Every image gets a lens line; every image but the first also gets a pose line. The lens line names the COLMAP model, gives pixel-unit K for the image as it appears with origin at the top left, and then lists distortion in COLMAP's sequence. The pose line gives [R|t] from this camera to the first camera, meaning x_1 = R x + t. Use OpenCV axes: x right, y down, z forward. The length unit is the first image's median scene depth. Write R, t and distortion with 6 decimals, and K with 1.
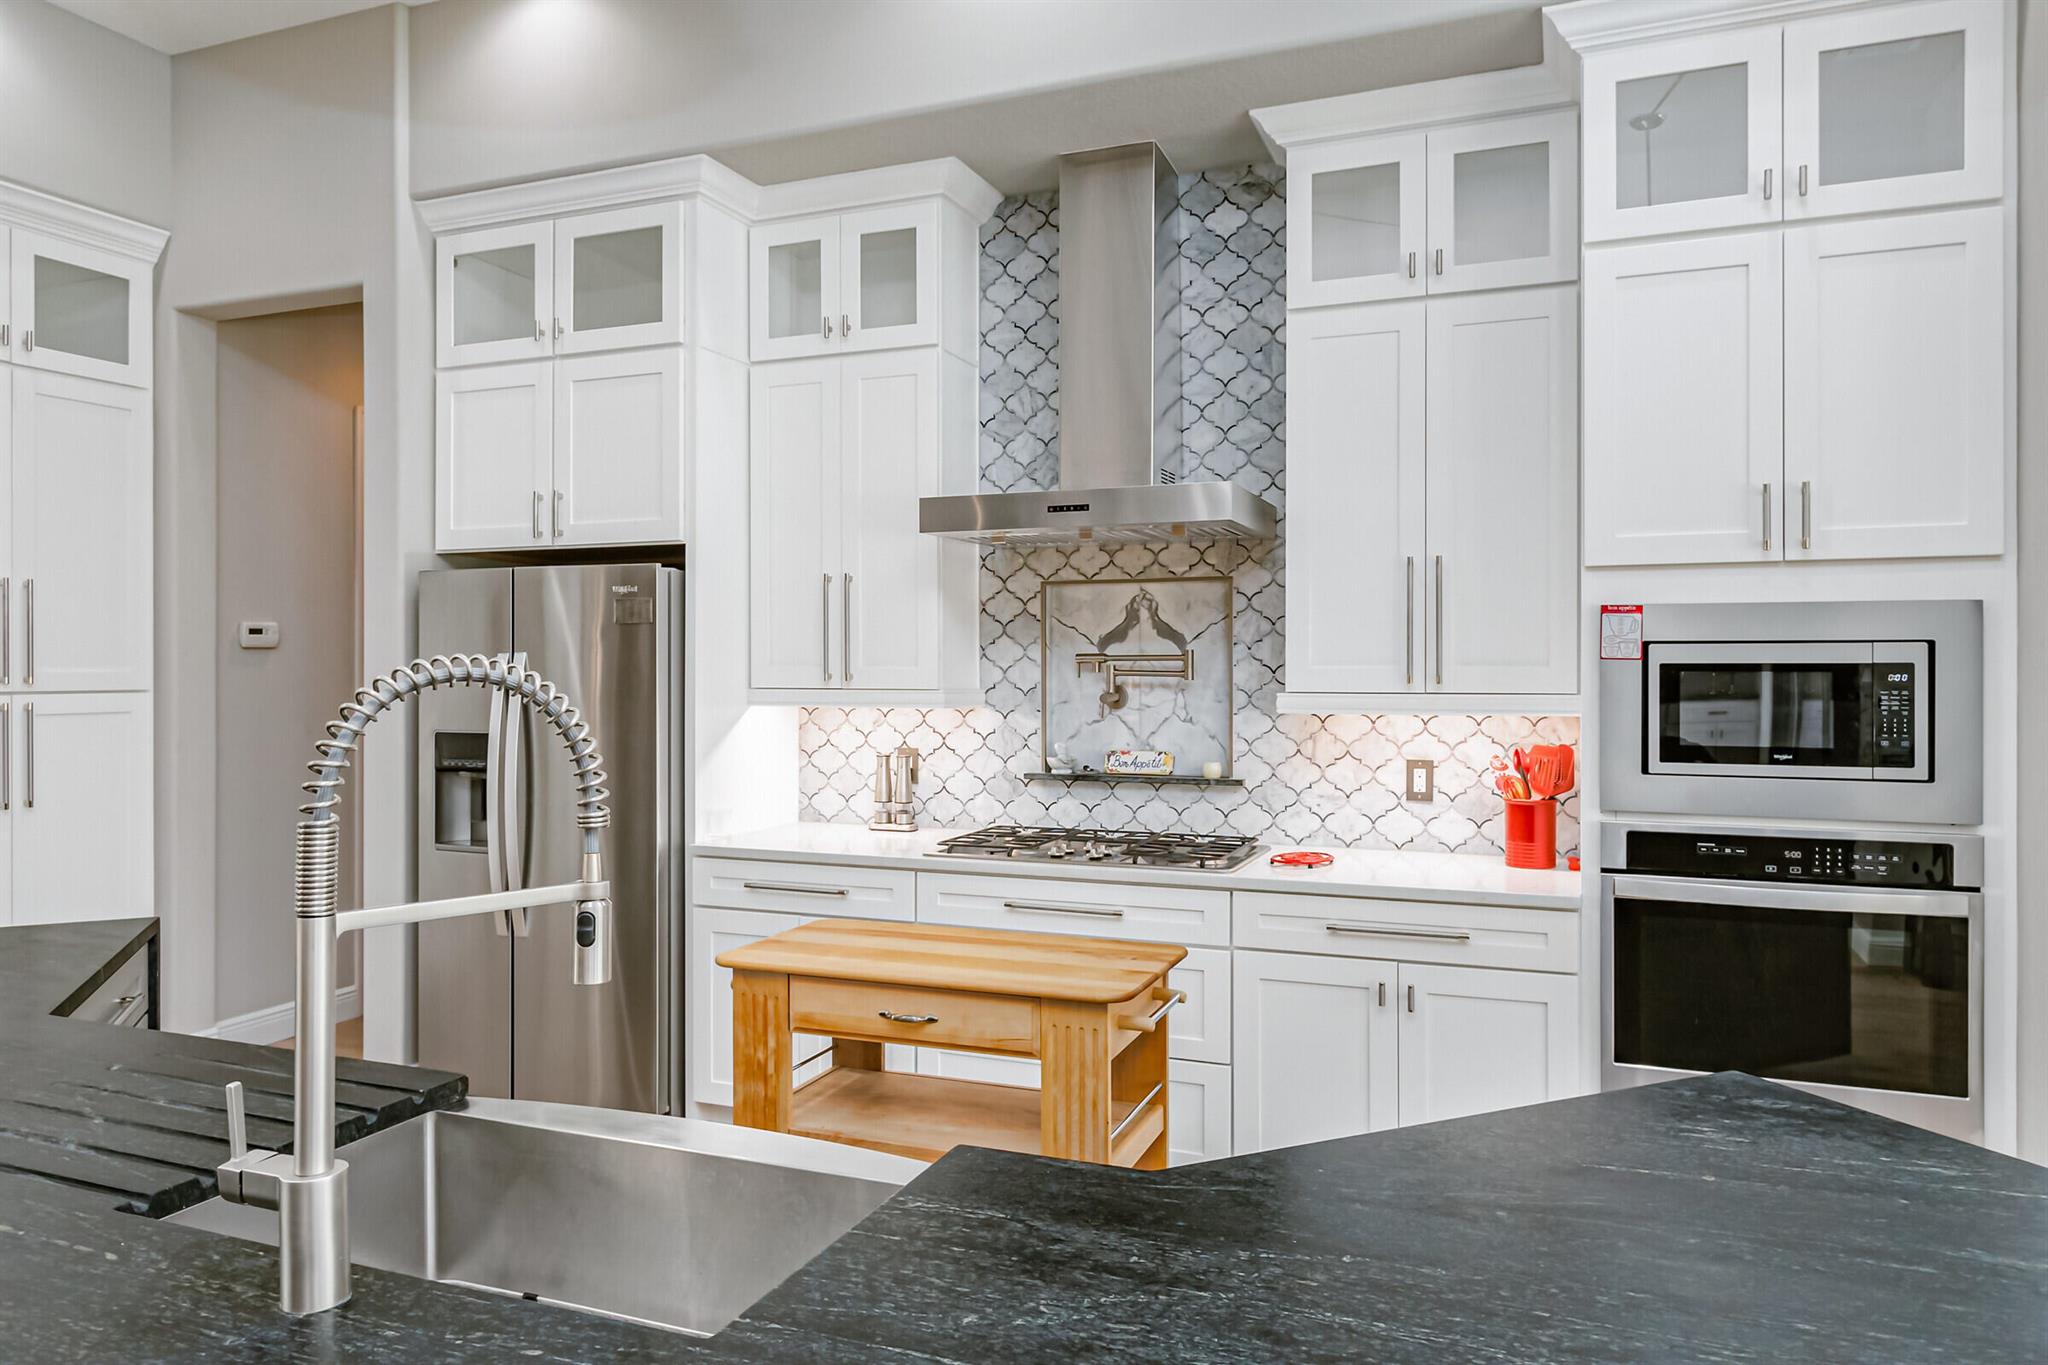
lens RADIAL K [[1333.2, 0, 1024.0], [0, 1333.2, 682.5], [0, 0, 1]] dist [-0.002095, -0.000741]
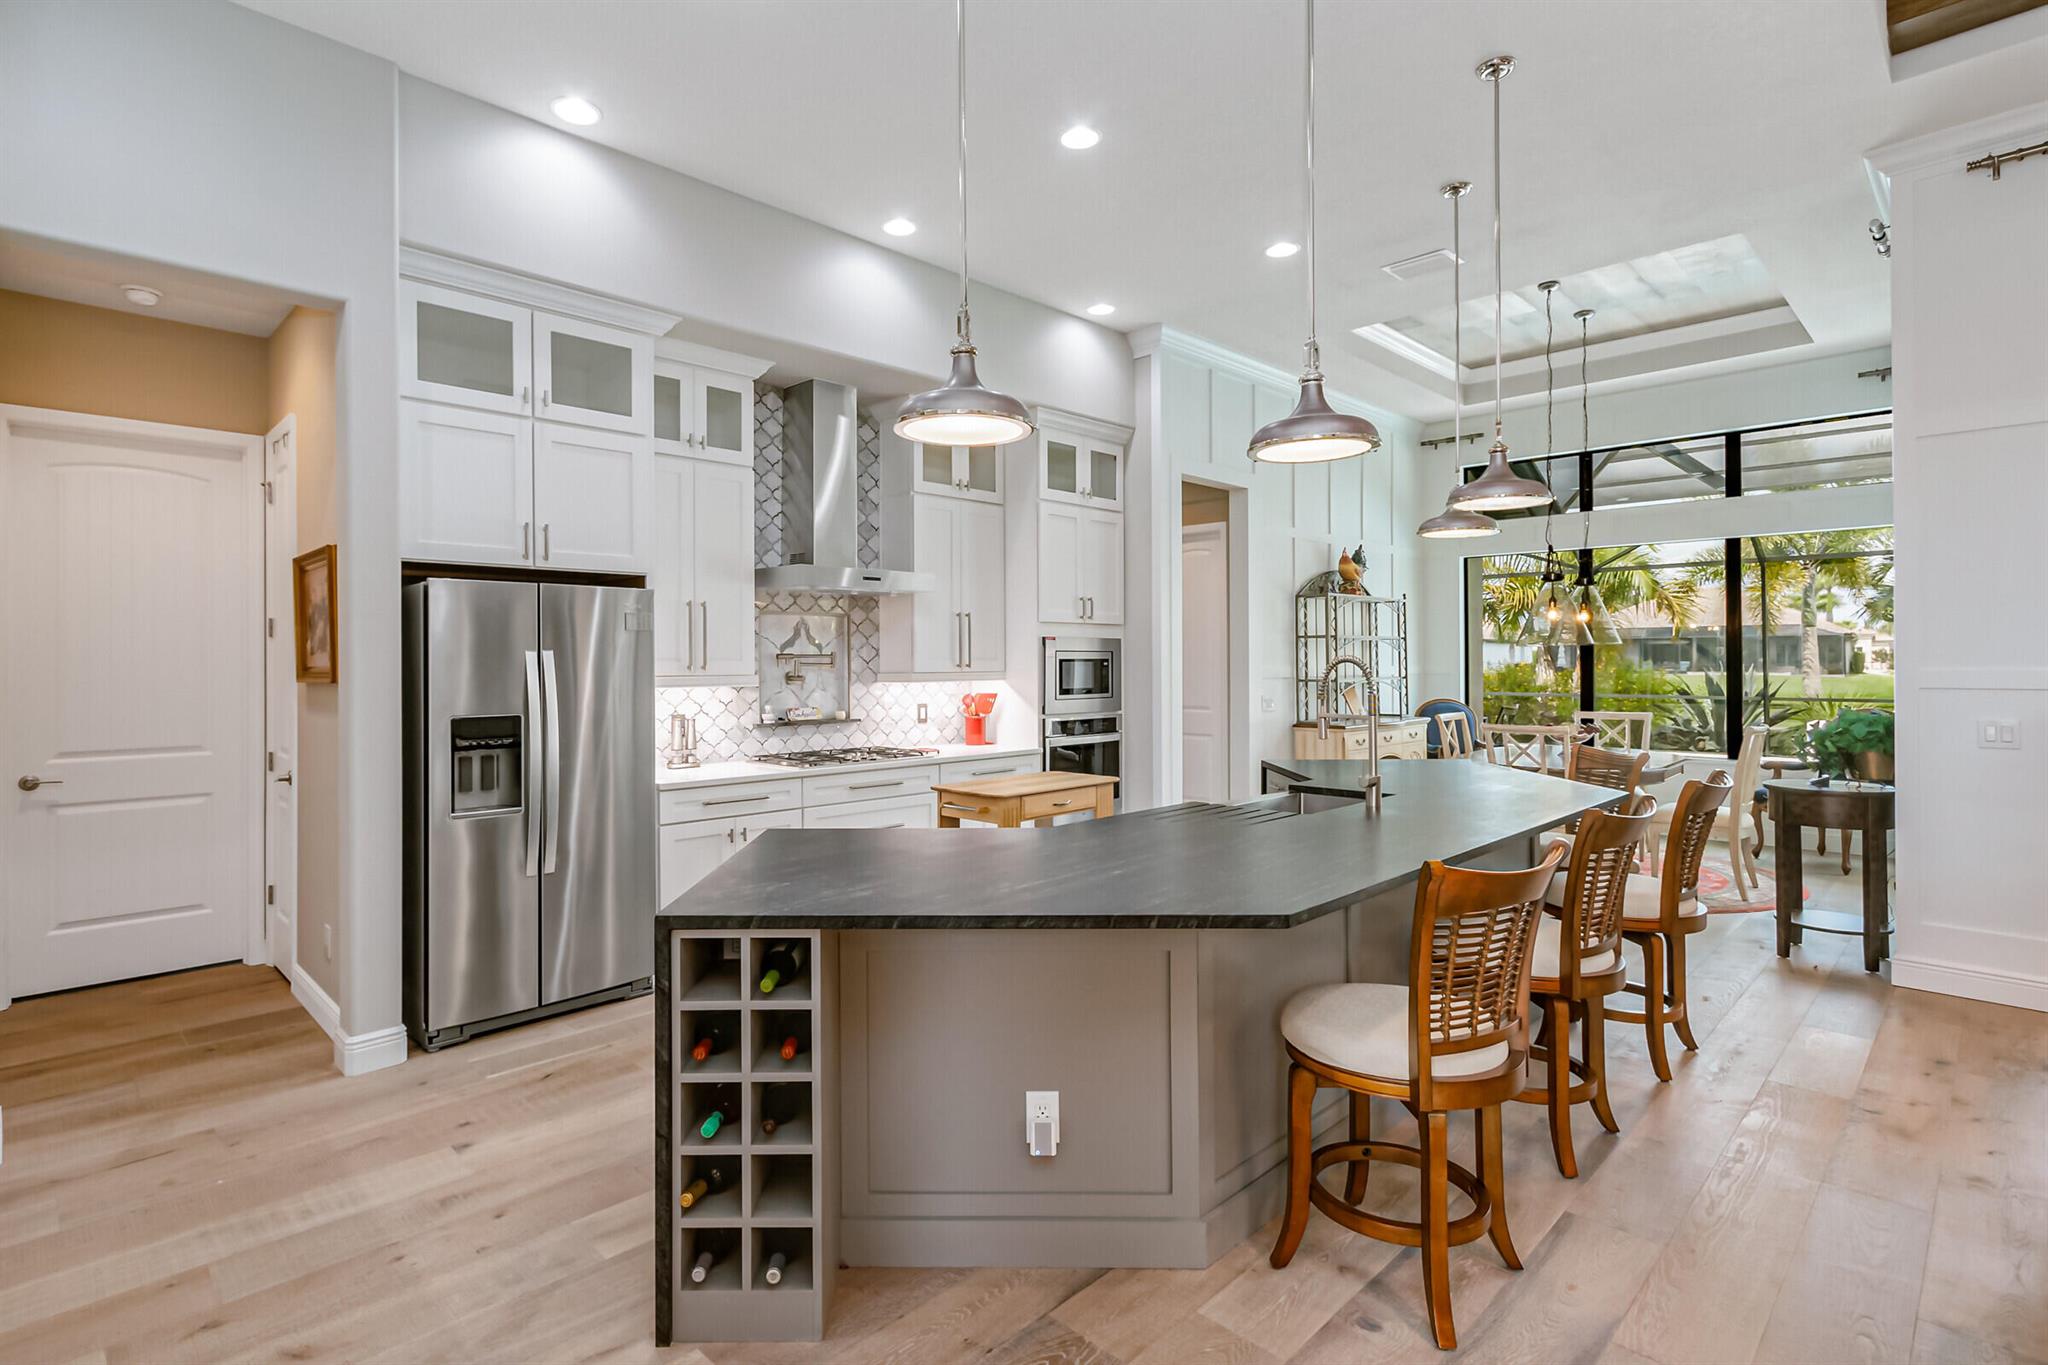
lens RADIAL K [[997.0, 0, 1021.9], [0, 997.0, 661.8], [0, 0, 1]] dist [0.002849, -0.000334]
pose [[0.387399, -0.001578, 0.921911, -1.058033], [0.013317, 0.999904, -0.003885, -0.001641], [-0.921816, 0.013782, 0.387382, 0.203855]]
